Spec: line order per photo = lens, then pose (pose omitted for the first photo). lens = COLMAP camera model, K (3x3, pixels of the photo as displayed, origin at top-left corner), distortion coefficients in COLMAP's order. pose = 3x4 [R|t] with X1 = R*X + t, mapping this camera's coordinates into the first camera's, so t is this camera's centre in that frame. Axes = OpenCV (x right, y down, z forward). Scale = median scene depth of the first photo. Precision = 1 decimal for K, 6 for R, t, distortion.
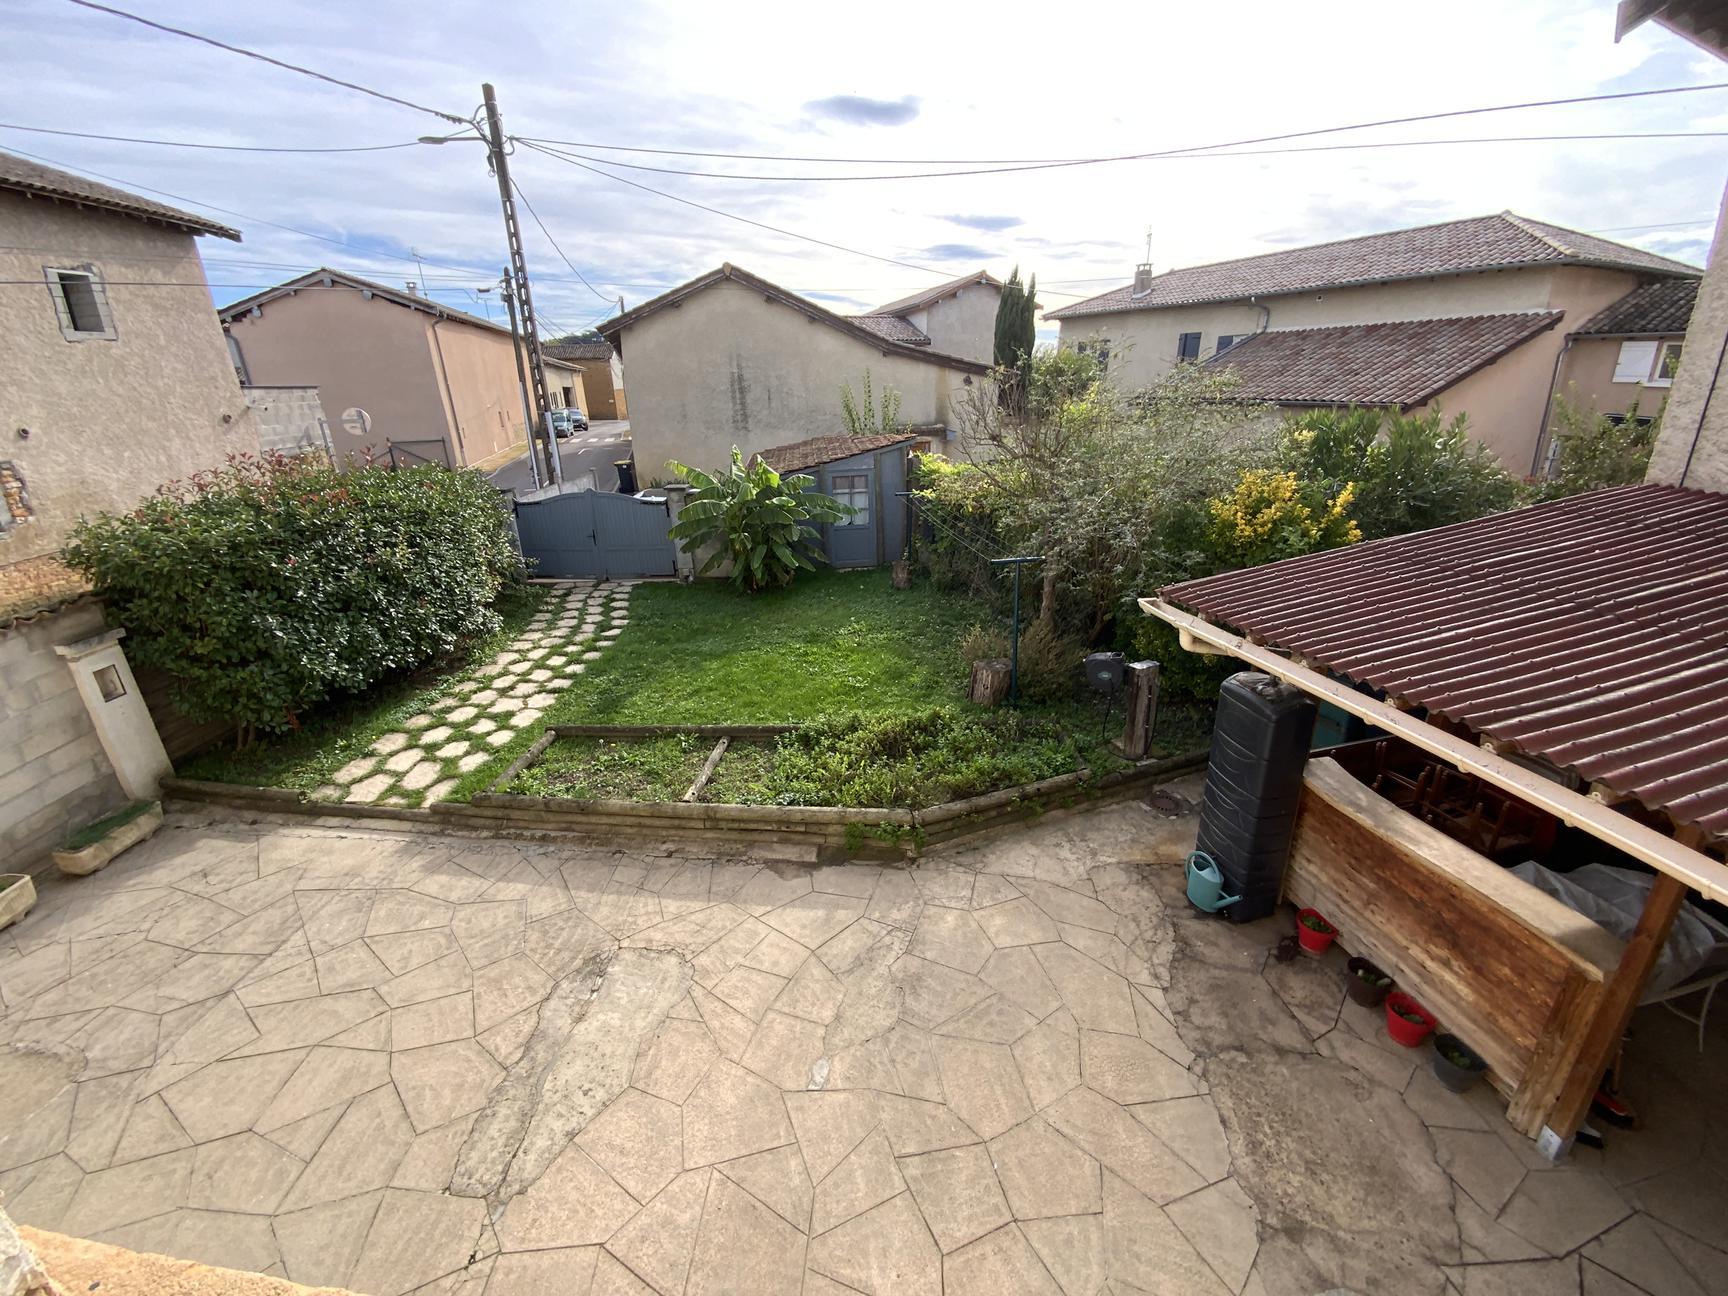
lens RADIAL K [[699.1, 0, 864.0], [0, 699.1, 648.0], [0, 0, 1]] dist [0.001535, -0.009643]
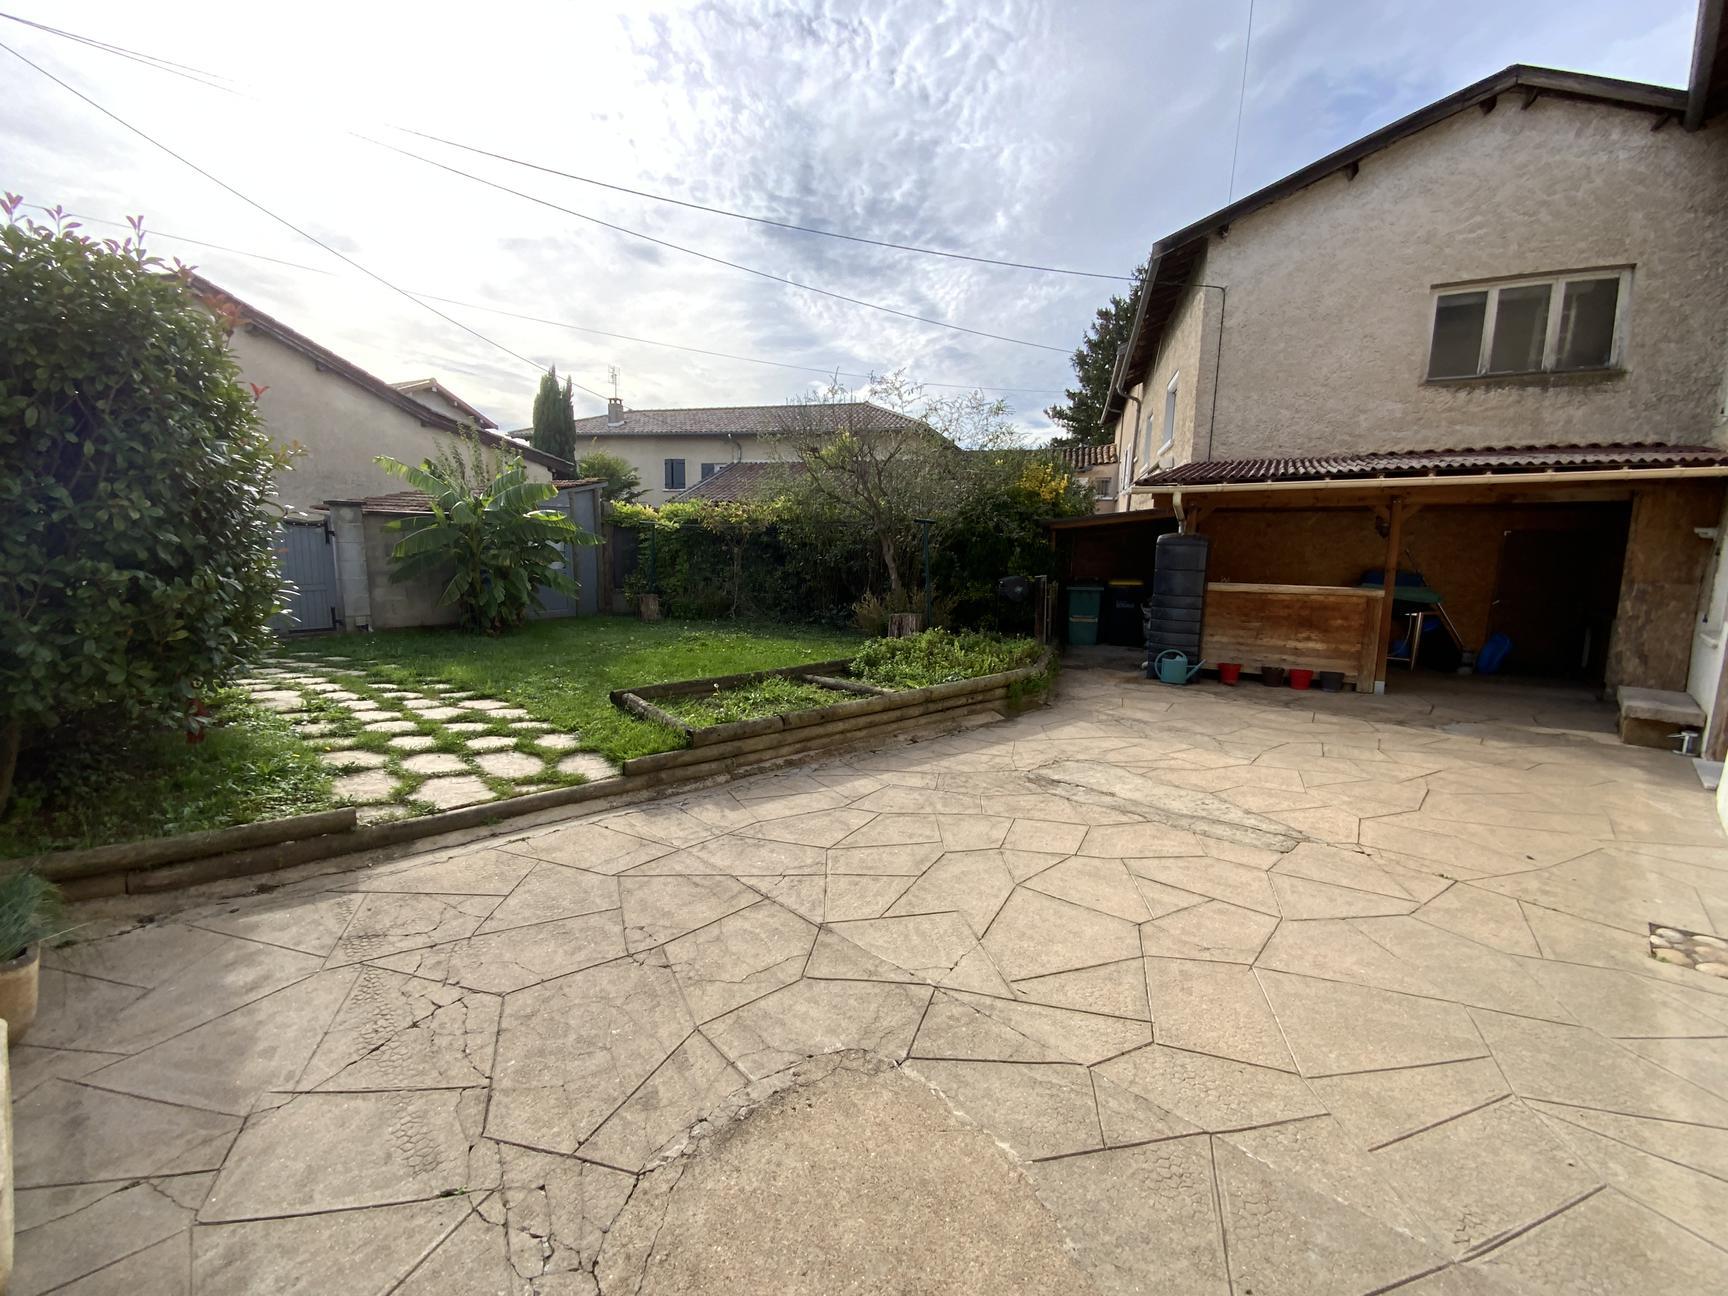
lens RADIAL K [[699.1, 0, 864.0], [0, 699.1, 648.0], [0, 0, 1]] dist [0.001535, -0.009643]
pose [[0.655485, -0.076721, 0.751301, -0.910393], [0.238058, 0.965099, -0.109145, 0.231415], [-0.716706, 0.250396, 0.650871, 0.357134]]
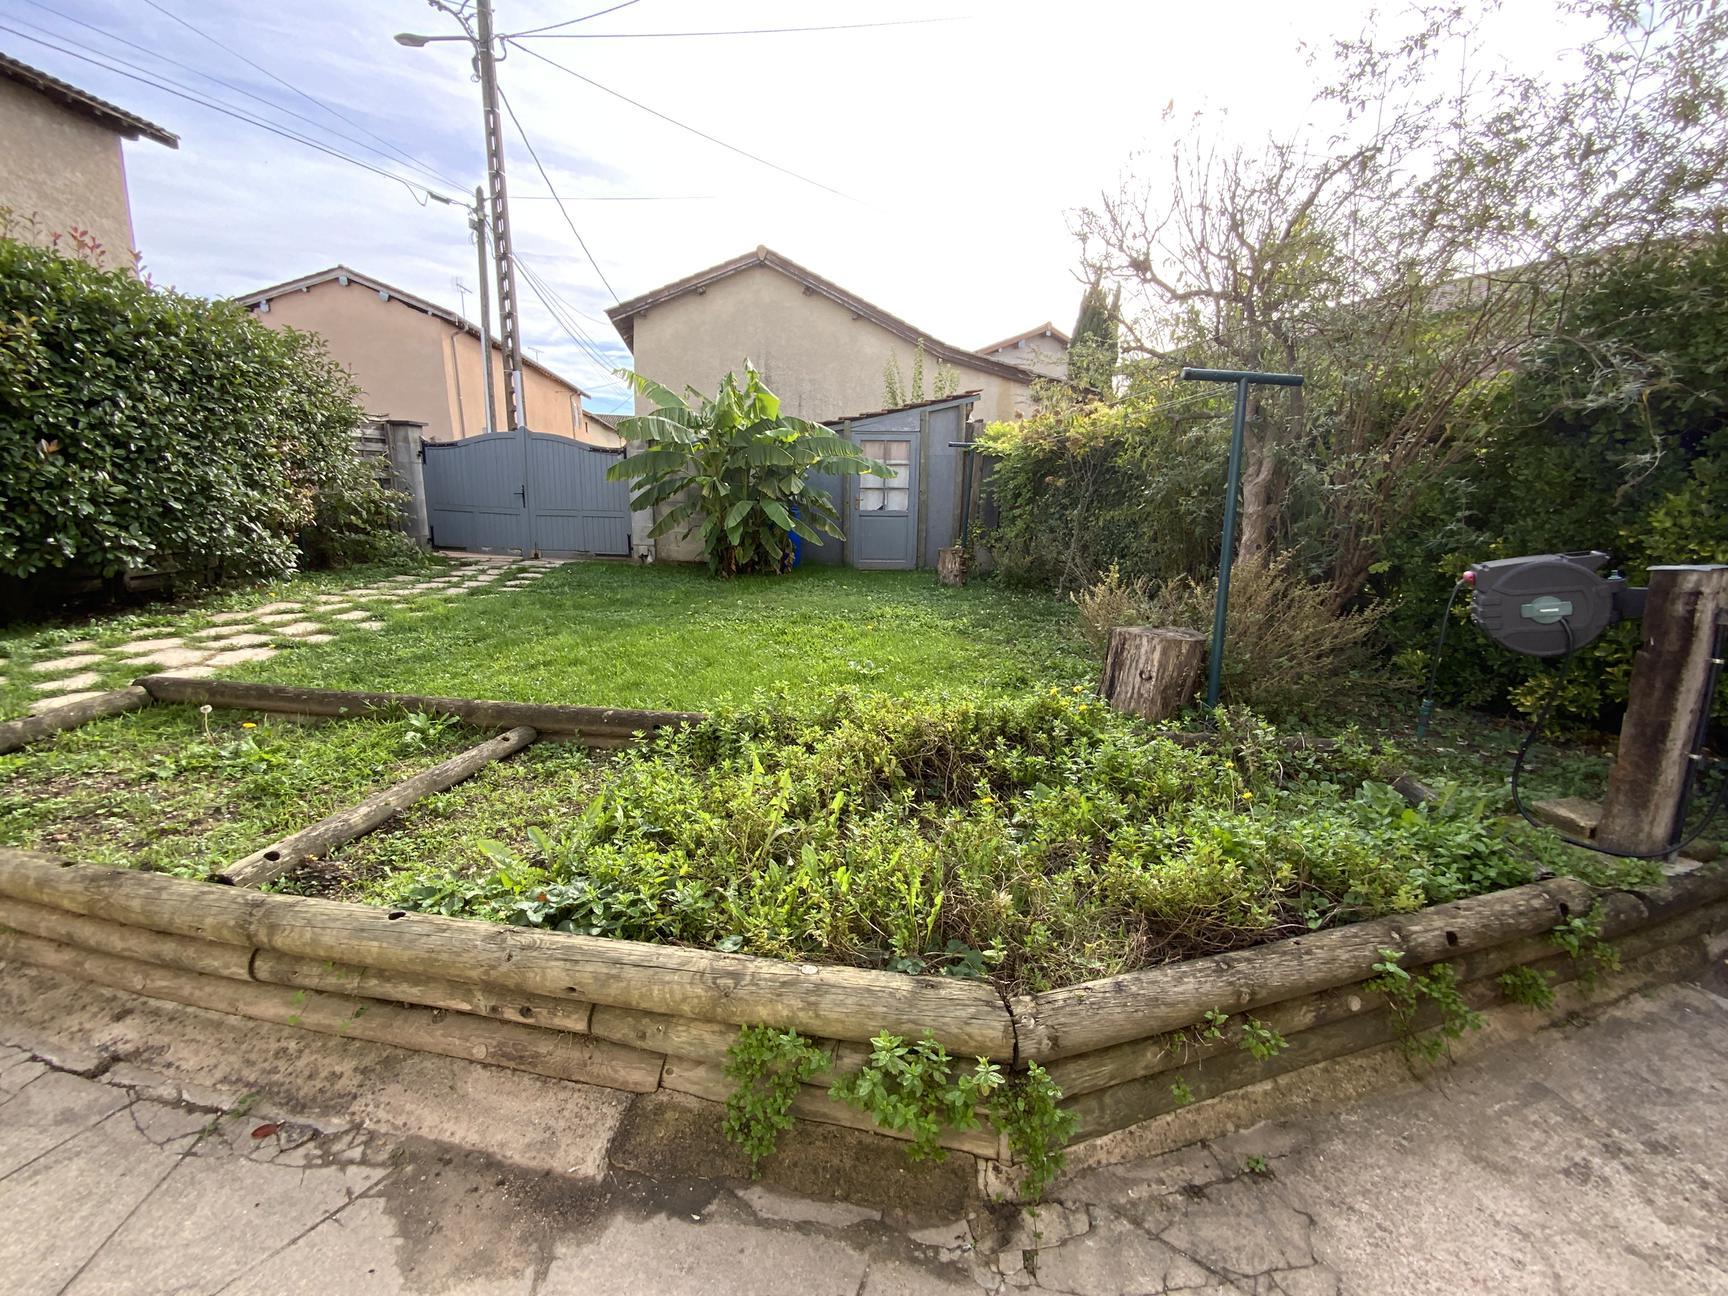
lens RADIAL K [[696.1, 0, 863.8], [0, 696.1, 659.2], [0, 0, 1]] dist [-0.002265, -0.009662]
pose [[0.996501, 0.064841, -0.052746, 0.020837], [-0.070639, 0.990647, -0.116739, 0.130888], [0.044683, 0.120056, 0.991761, 0.653386]]
